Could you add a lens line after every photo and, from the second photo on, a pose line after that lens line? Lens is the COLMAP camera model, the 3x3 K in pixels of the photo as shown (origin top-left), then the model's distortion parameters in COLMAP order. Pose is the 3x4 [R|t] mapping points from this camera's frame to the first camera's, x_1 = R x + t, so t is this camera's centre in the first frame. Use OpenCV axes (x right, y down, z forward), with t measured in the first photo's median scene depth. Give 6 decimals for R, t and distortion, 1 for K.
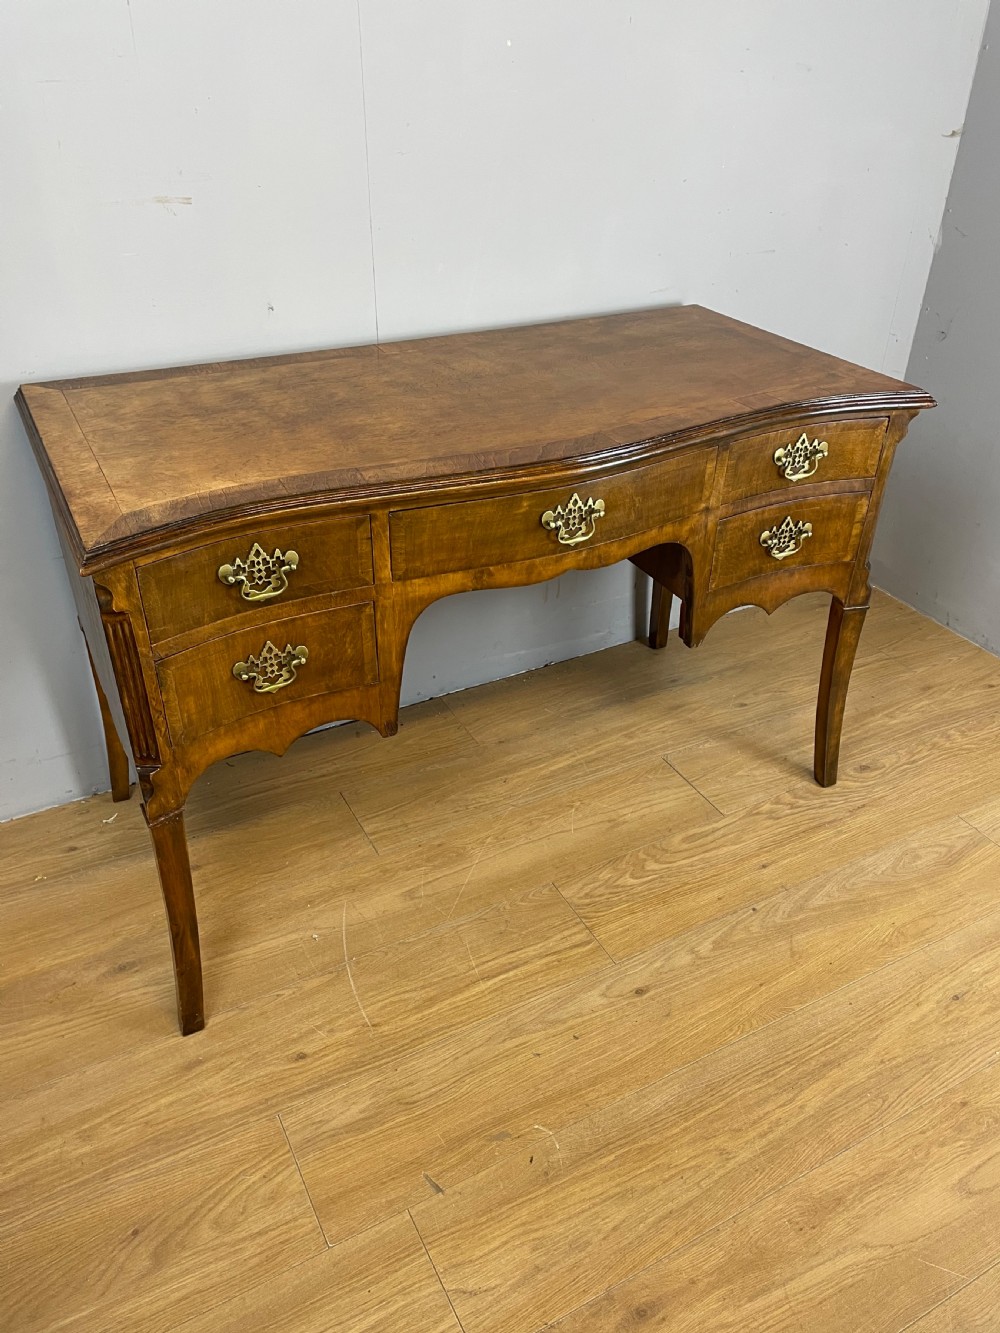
lens RADIAL K [[1005.8, 0, 501.9], [0, 1005.8, 659.2], [0, 0, 1]] dist [0.099135, -0.127892]
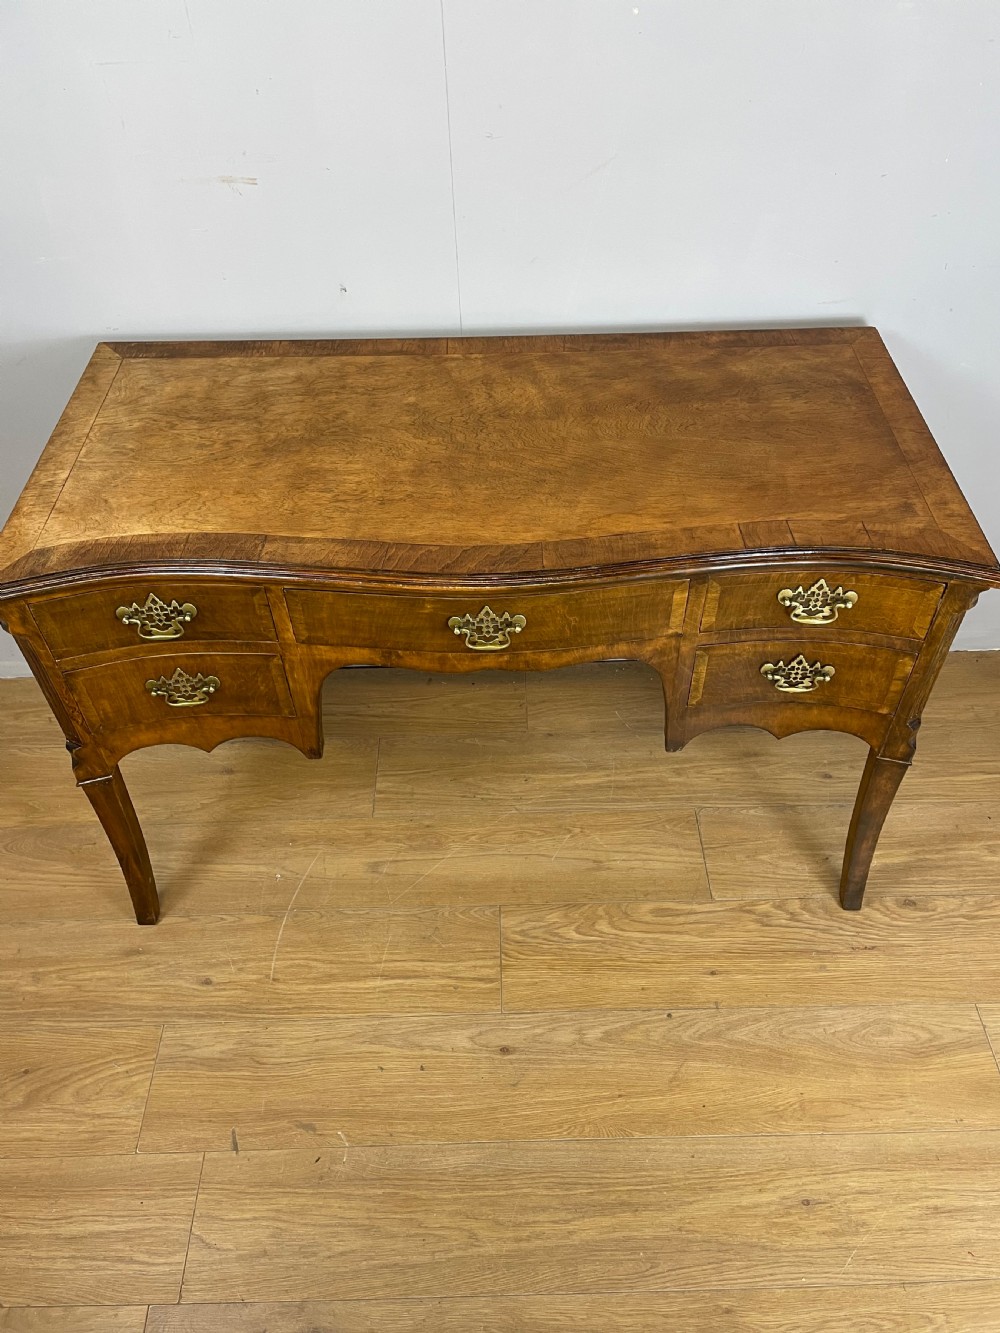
lens RADIAL K [[1005.8, 0, 508.6], [0, 1005.8, 667.9], [0, 0, 1]] dist [0.099135, -0.127892]
pose [[0.889333, 0.308409, -0.337595, 0.382163], [-0.220033, 0.935840, 0.275298, -0.335544], [0.400840, -0.170549, 0.900134, 0.139928]]
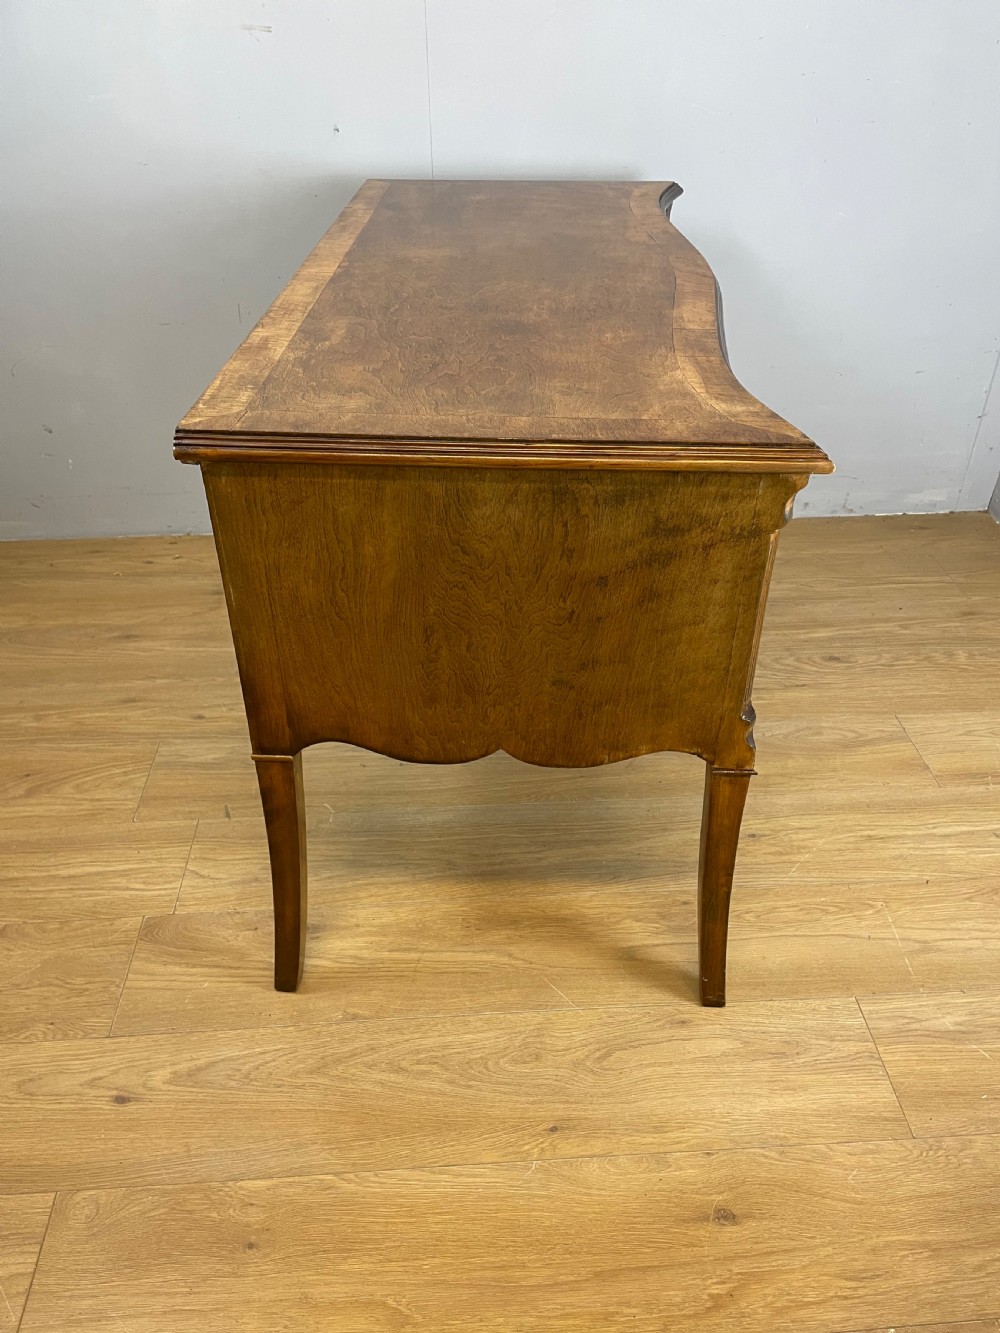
lens RADIAL K [[1005.8, 0, 507.0], [0, 1005.8, 676.0], [0, 0, 1]] dist [0.099135, -0.127892]
pose [[0.908471, 0.227113, -0.350857, 0.562538], [-0.213595, 0.973857, 0.077327, 0.154338], [0.359246, 0.004693, 0.933231, -0.041359]]
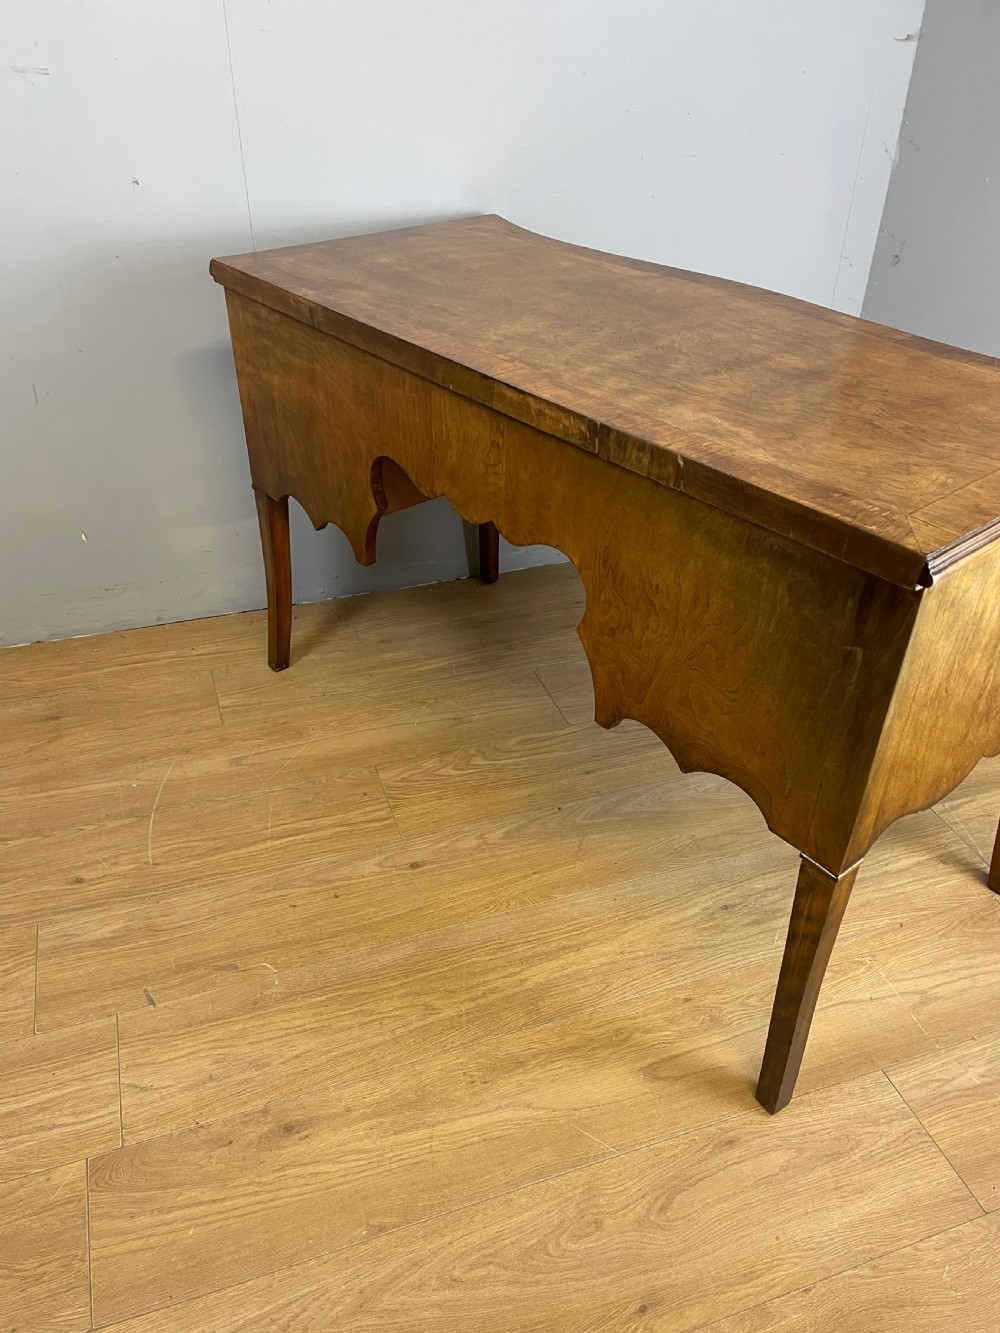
lens RADIAL K [[1005.8, 0, 497.1], [0, 1005.8, 675.5], [0, 0, 1]] dist [0.099135, -0.127892]
pose [[0.986593, 0.090497, -0.135810, 0.352587], [-0.085438, 0.995431, 0.042636, 0.087176], [0.139048, -0.030461, 0.989817, 0.002303]]
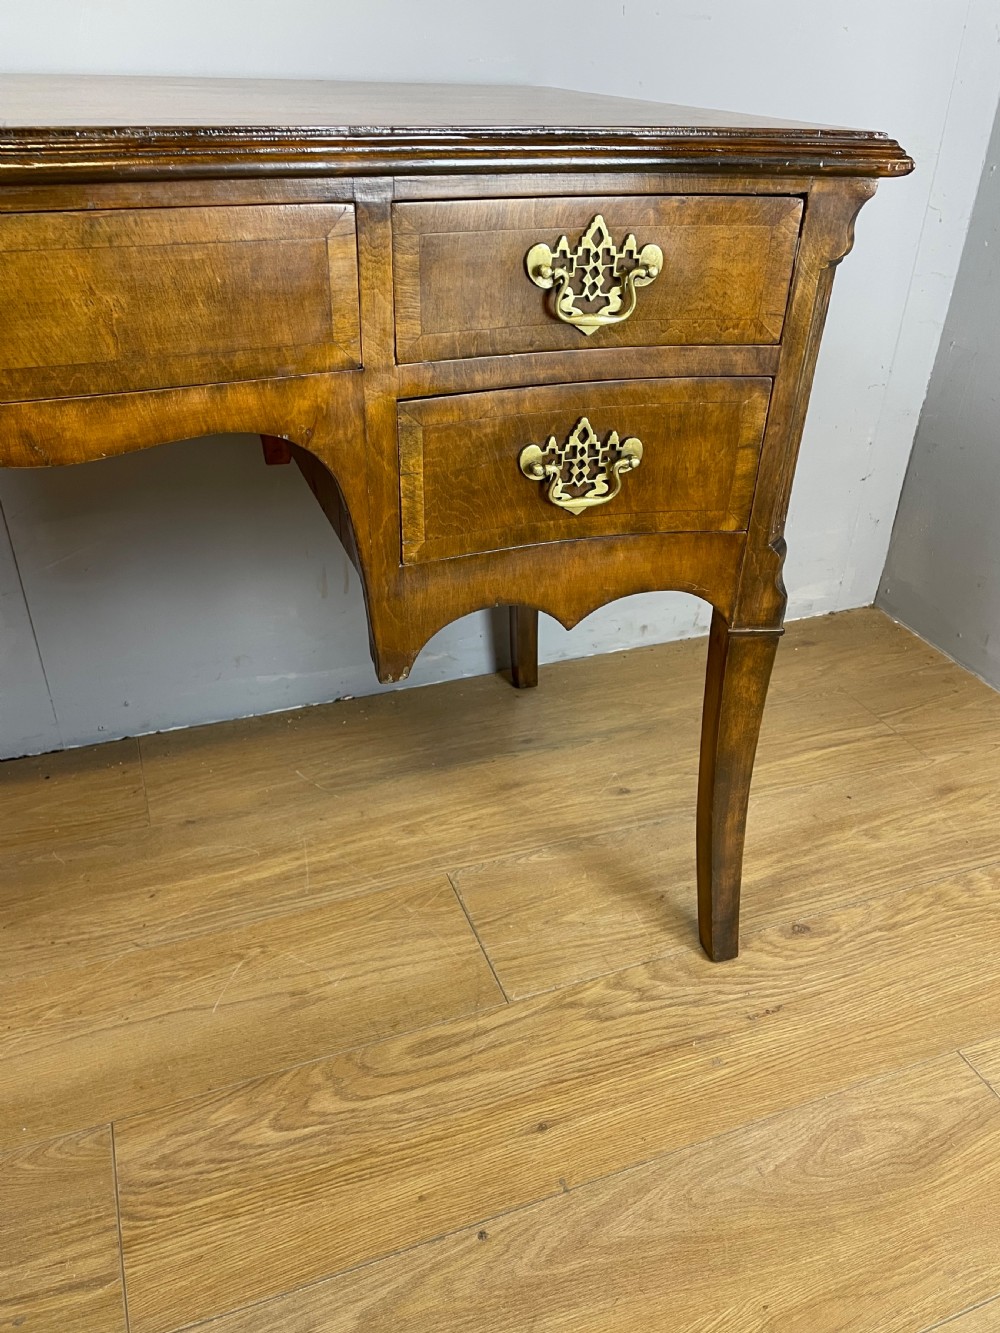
lens RADIAL K [[1005.8, 0, 505.3], [0, 1005.8, 666.1], [0, 0, 1]] dist [0.099135, -0.127892]
pose [[0.992177, 0.076714, -0.098490, 0.324325], [-0.079432, 0.996552, -0.023974, -0.013320], [0.096311, 0.031610, 0.994849, 0.577319]]
